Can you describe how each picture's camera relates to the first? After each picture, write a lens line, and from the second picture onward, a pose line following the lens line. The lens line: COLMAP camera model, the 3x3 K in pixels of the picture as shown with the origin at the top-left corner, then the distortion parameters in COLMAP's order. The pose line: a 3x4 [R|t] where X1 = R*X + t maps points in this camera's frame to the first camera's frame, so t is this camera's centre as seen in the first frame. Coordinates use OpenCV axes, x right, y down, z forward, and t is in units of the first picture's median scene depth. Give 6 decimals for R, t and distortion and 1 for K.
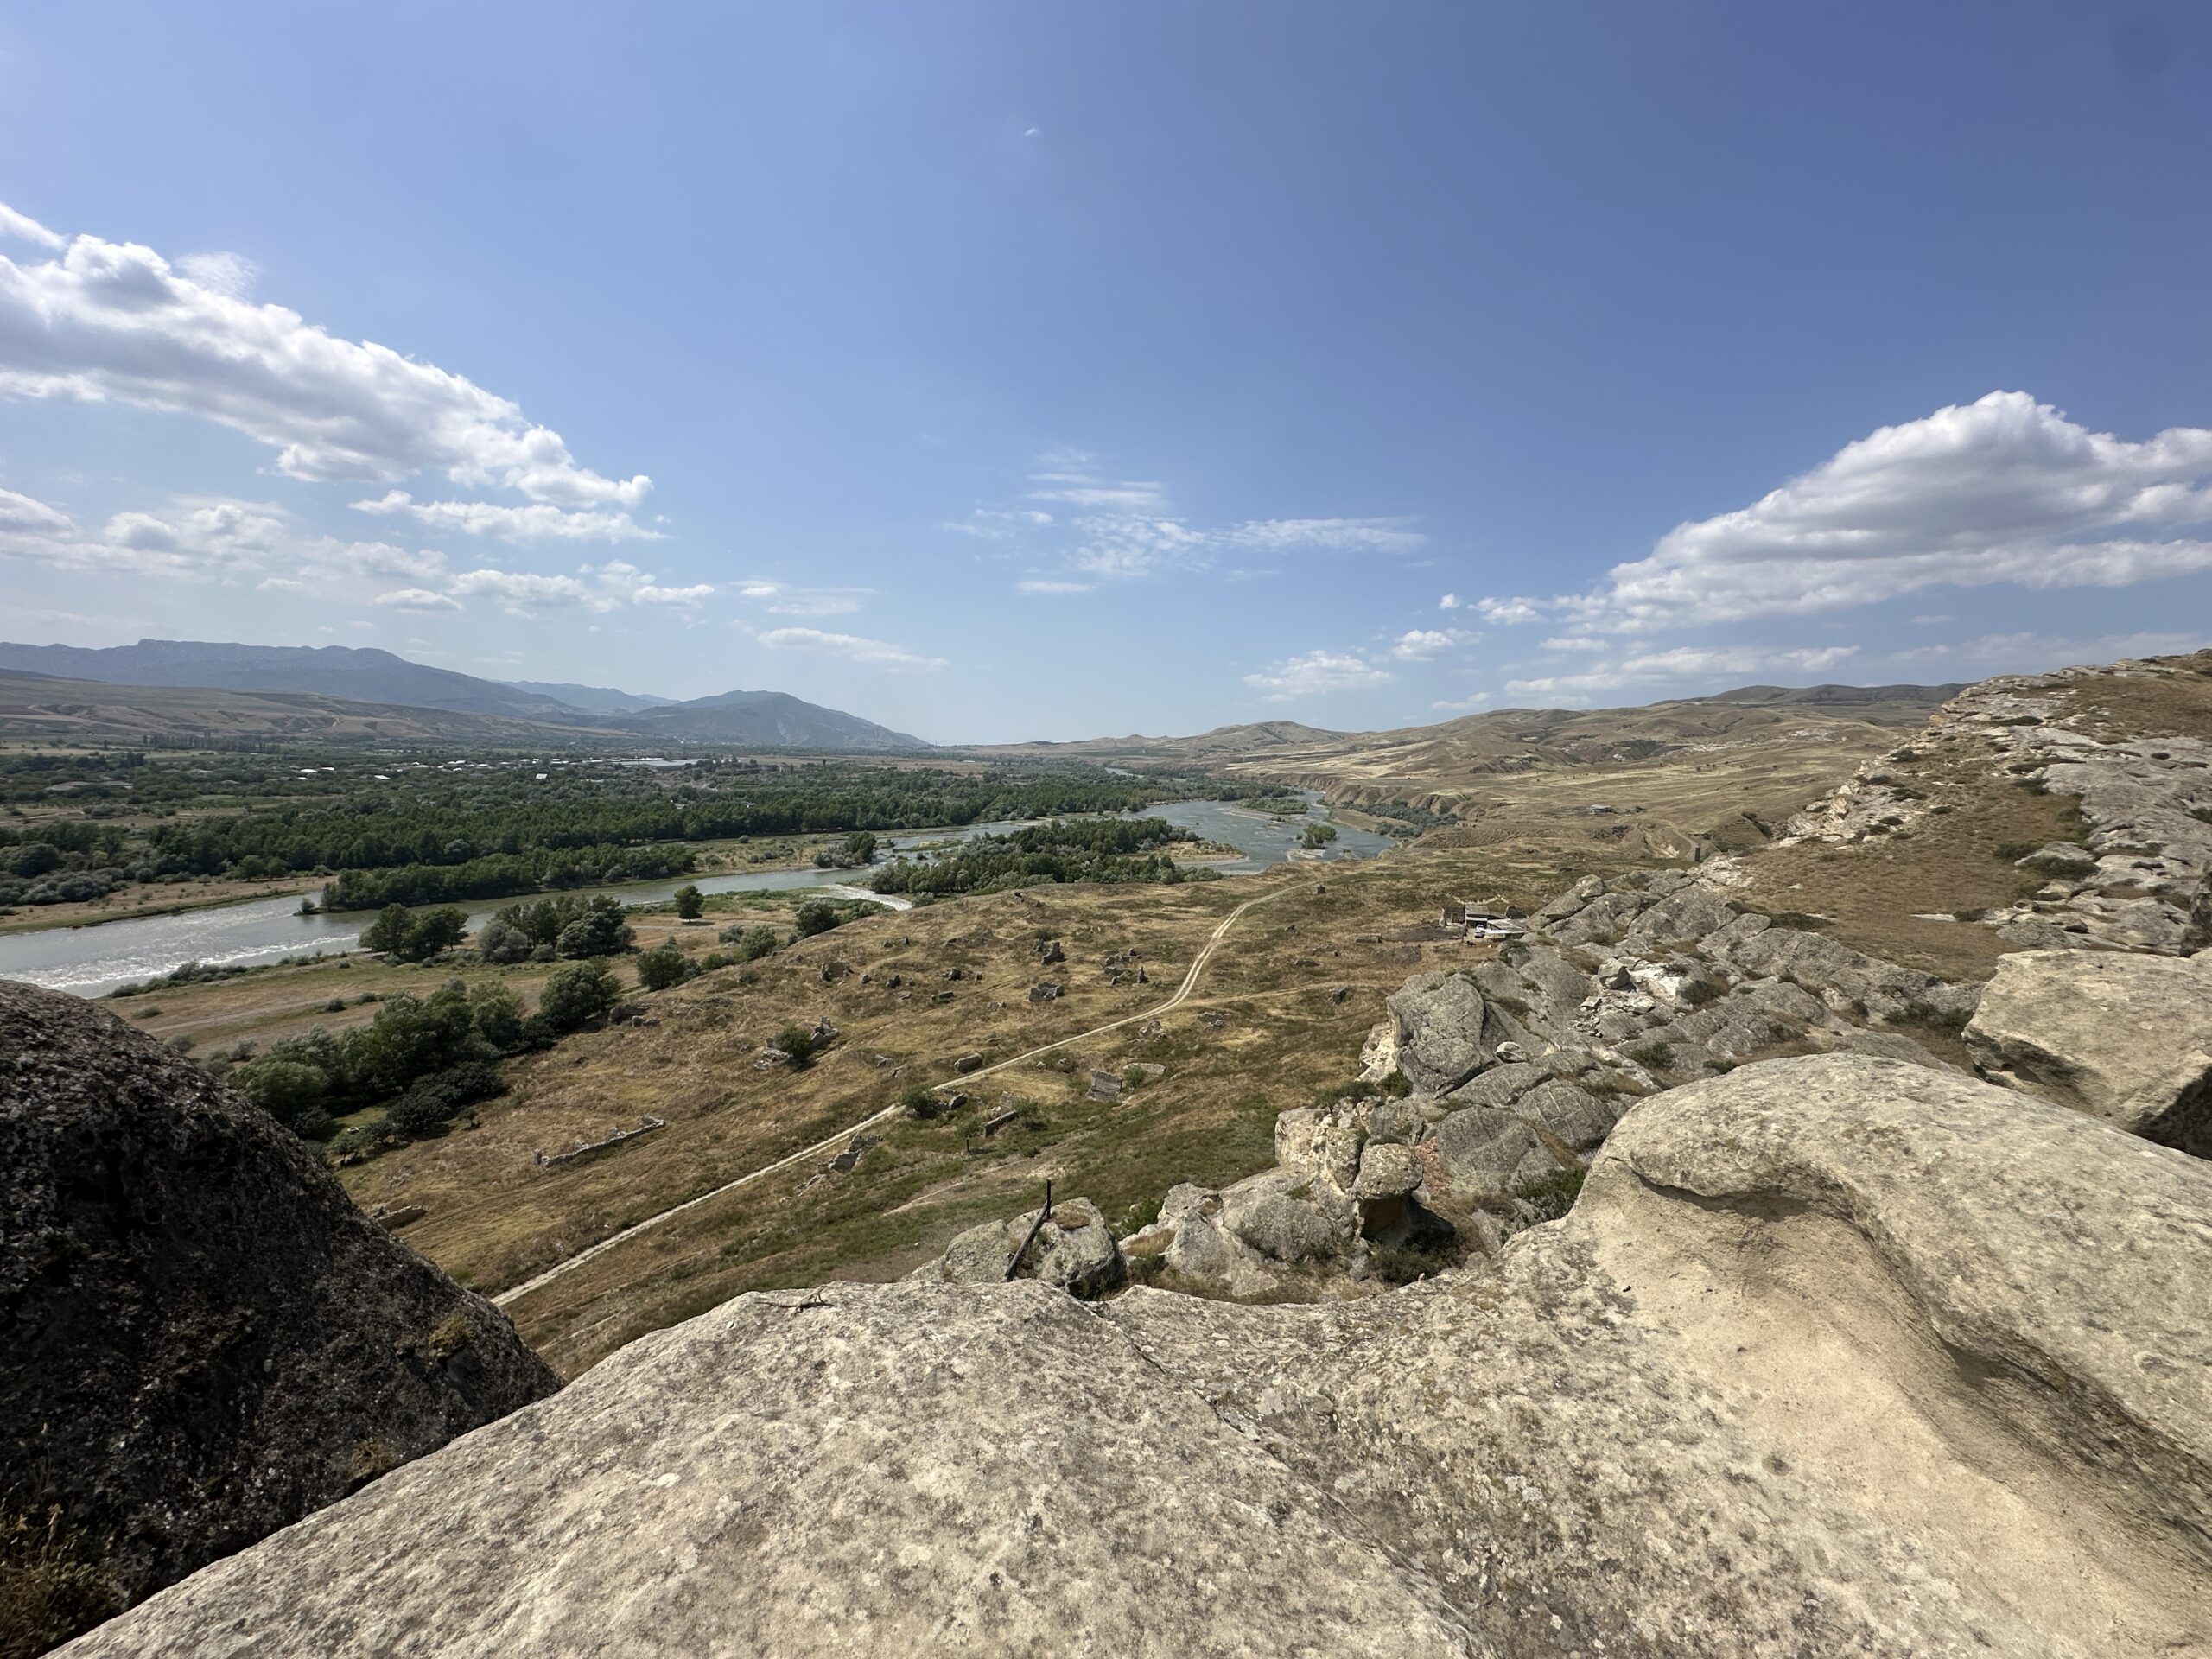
lens RADIAL K [[885.5, 0, 1104.6], [0, 885.5, 832.2], [0, 0, 1]] dist [0.001024, 0.000290]
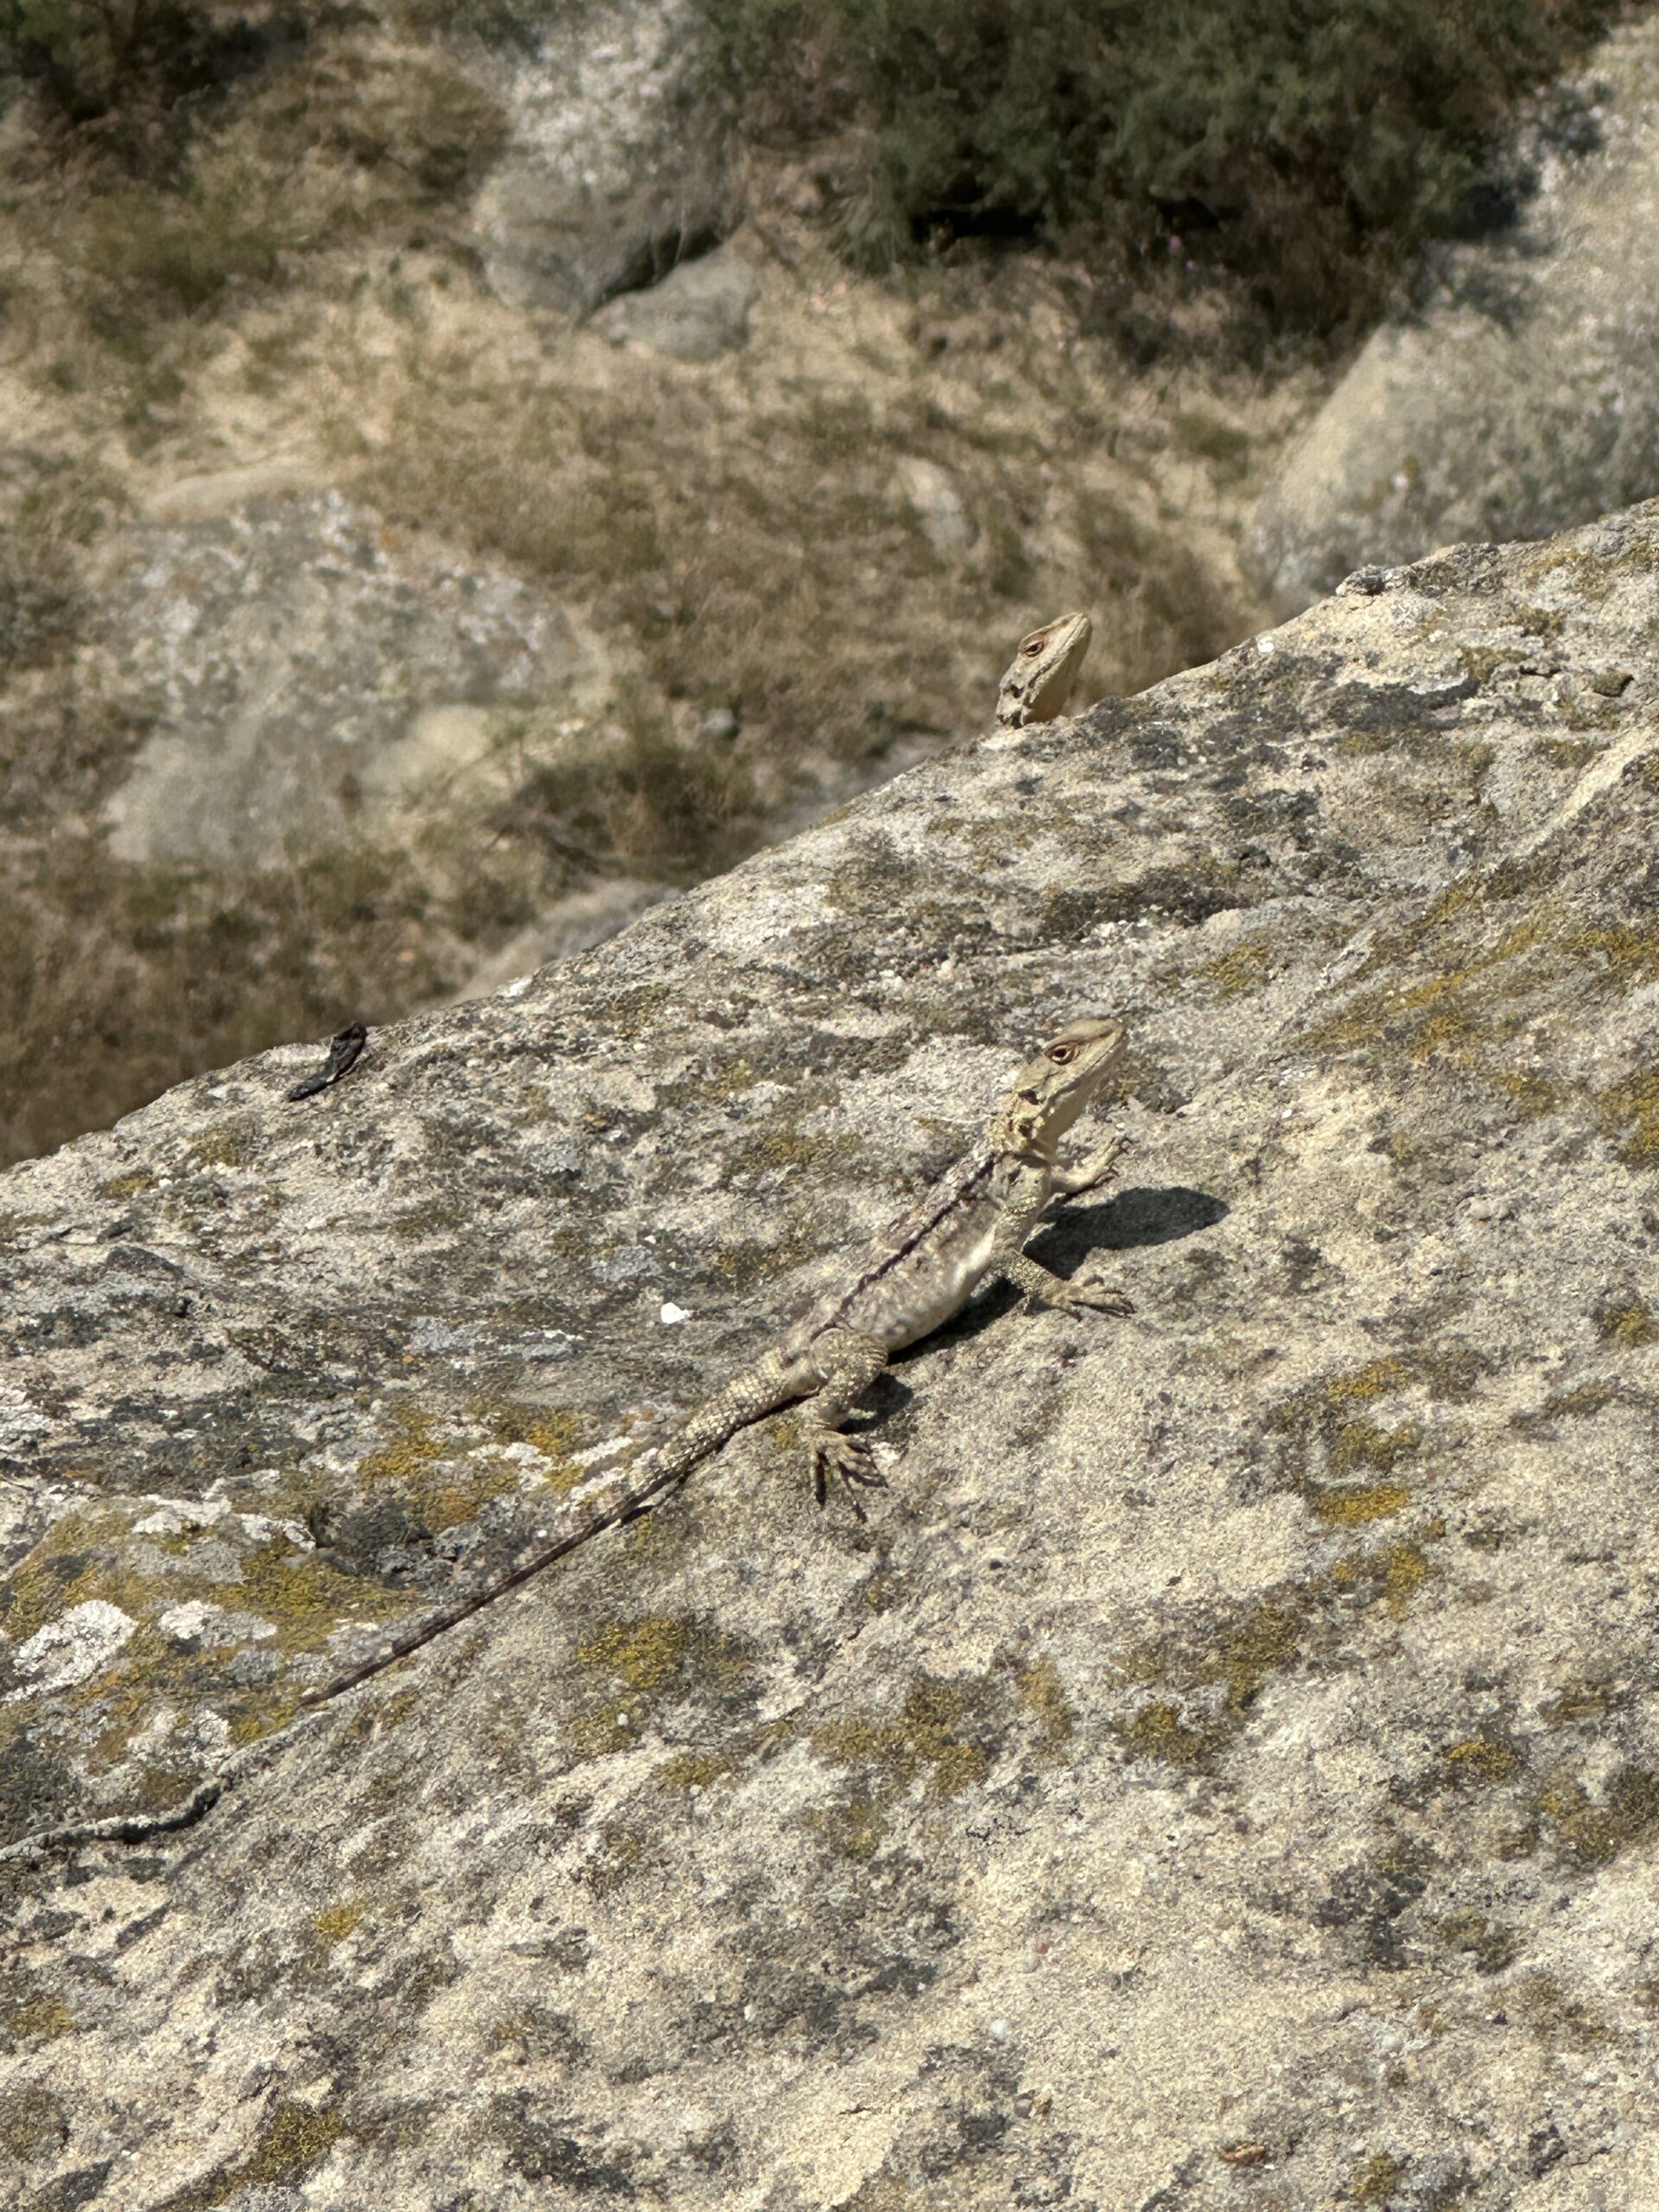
lens RADIAL K [[13004.3, 0, 829.3], [0, 13004.3, 1106.0], [0, 0, 1]] dist [-0.417934, 0.000000]
pose [[0.956214, -0.159986, 0.245070, 0.104399], [0.015747, 0.864274, 0.502775, 0.038237], [-0.292245, -0.476901, 0.828950, 0.187027]]
